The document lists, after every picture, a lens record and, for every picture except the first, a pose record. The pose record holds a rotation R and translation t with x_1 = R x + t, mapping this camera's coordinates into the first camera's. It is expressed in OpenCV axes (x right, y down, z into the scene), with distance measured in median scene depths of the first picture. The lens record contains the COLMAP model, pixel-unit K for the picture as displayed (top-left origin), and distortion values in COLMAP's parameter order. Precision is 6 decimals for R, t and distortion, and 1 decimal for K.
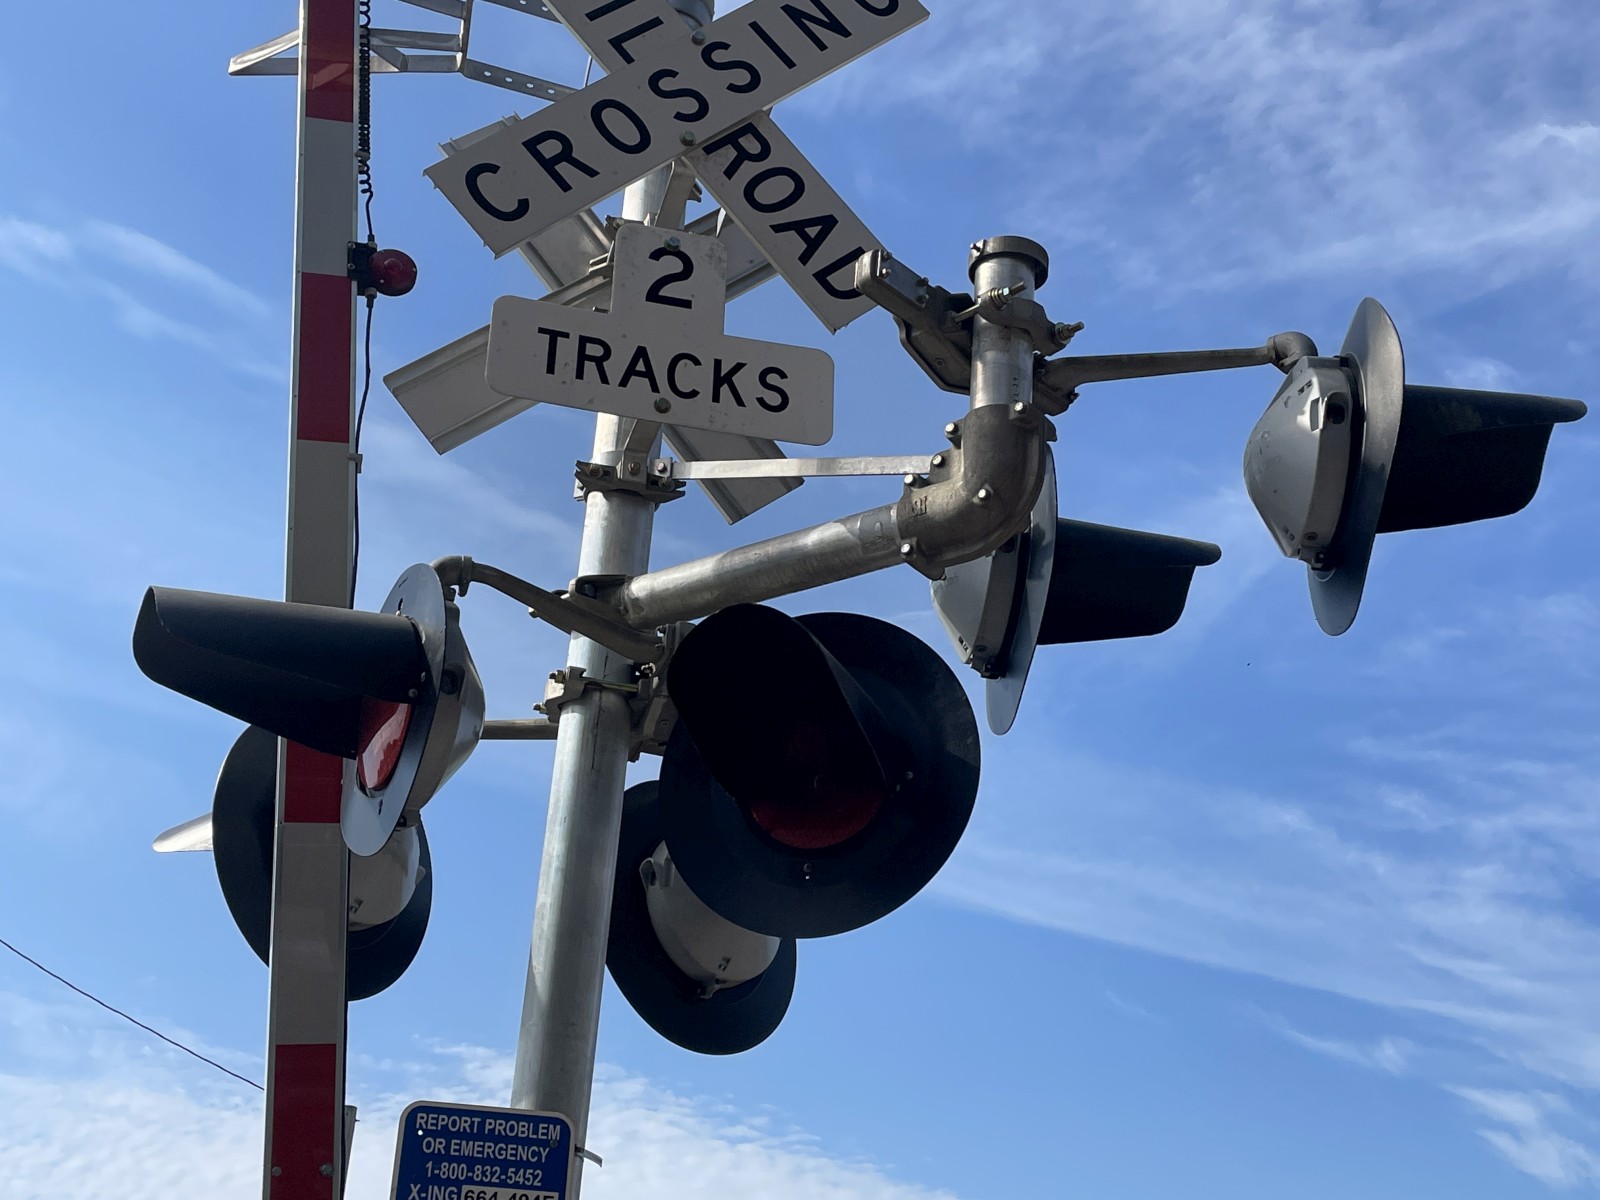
lens RADIAL K [[2058.8, 0, 804.8], [0, 2058.8, 566.2], [0, 0, 1]] dist [0.061992, -0.044371]
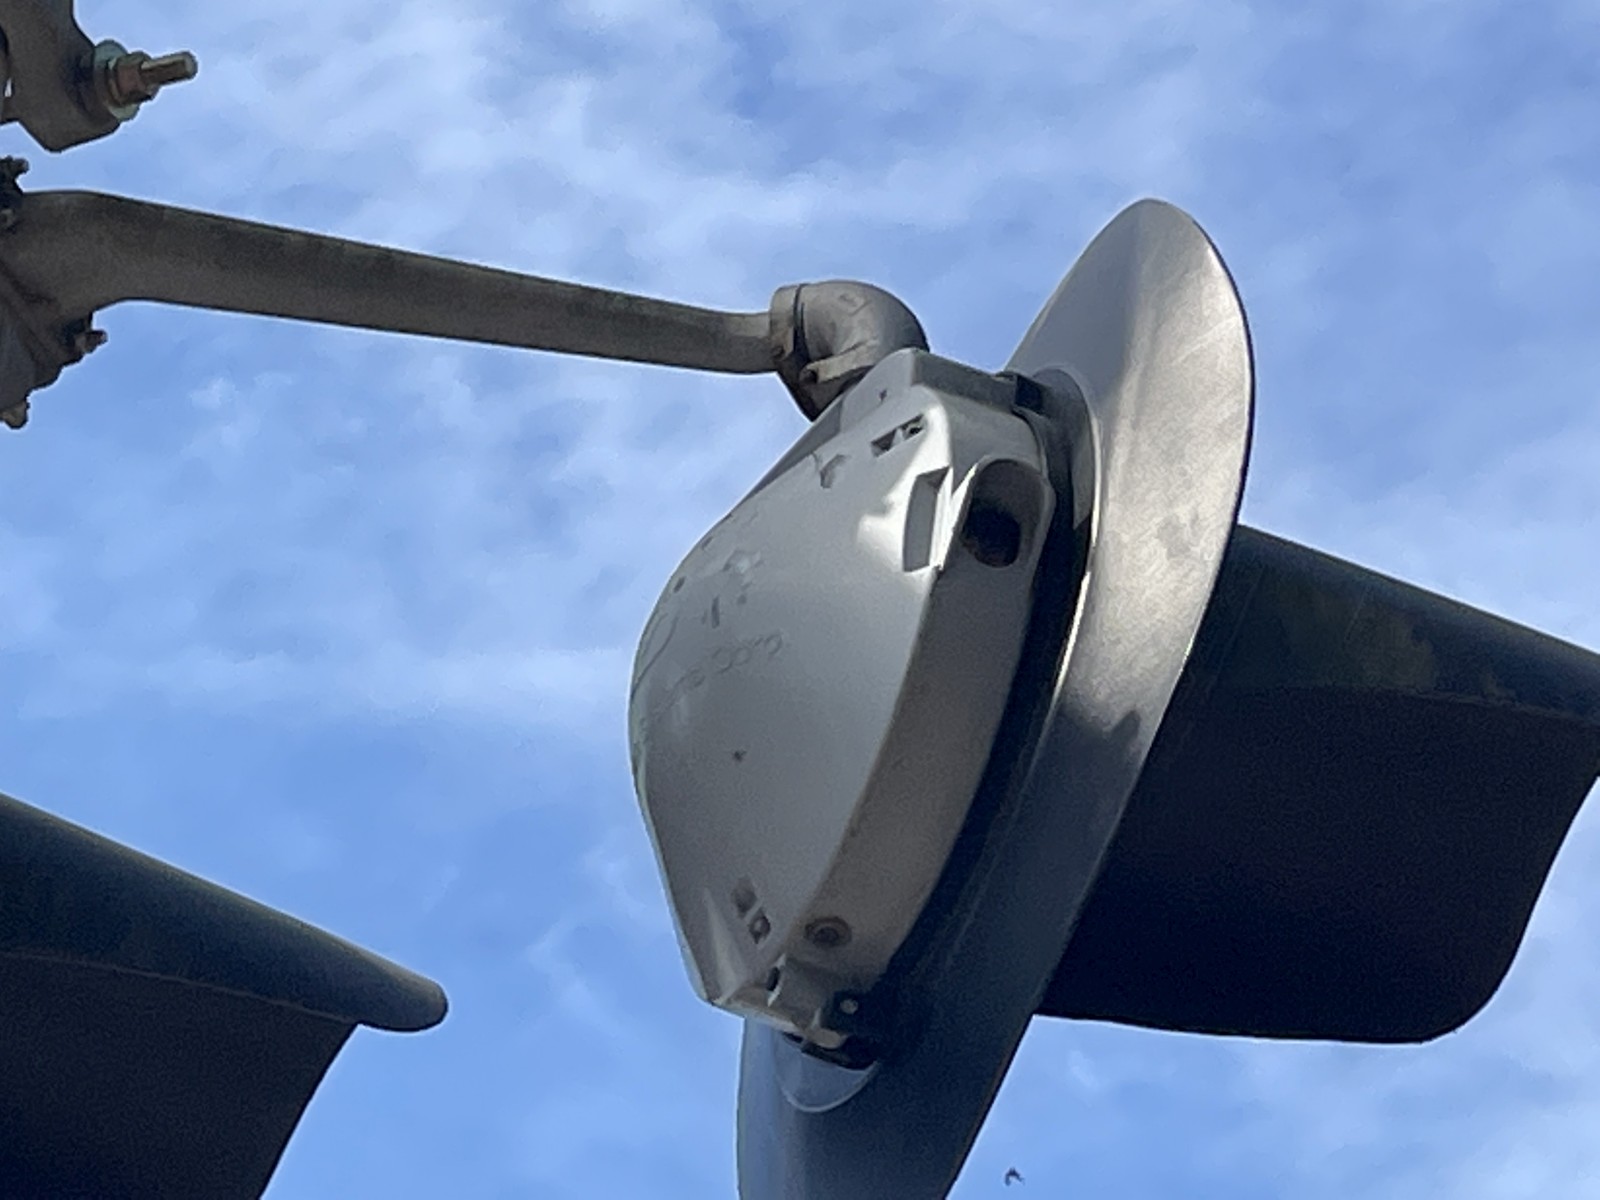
lens RADIAL K [[5808.6, 0, 800.3], [0, 5808.6, 599.8], [0, 0, 1]] dist [0.174490, 1.531981]
pose [[0.928410, 0.233691, 0.288865, -0.002723], [-0.188743, 0.966289, -0.175107, 0.082643], [-0.320048, 0.108050, 0.941220, 0.234337]]
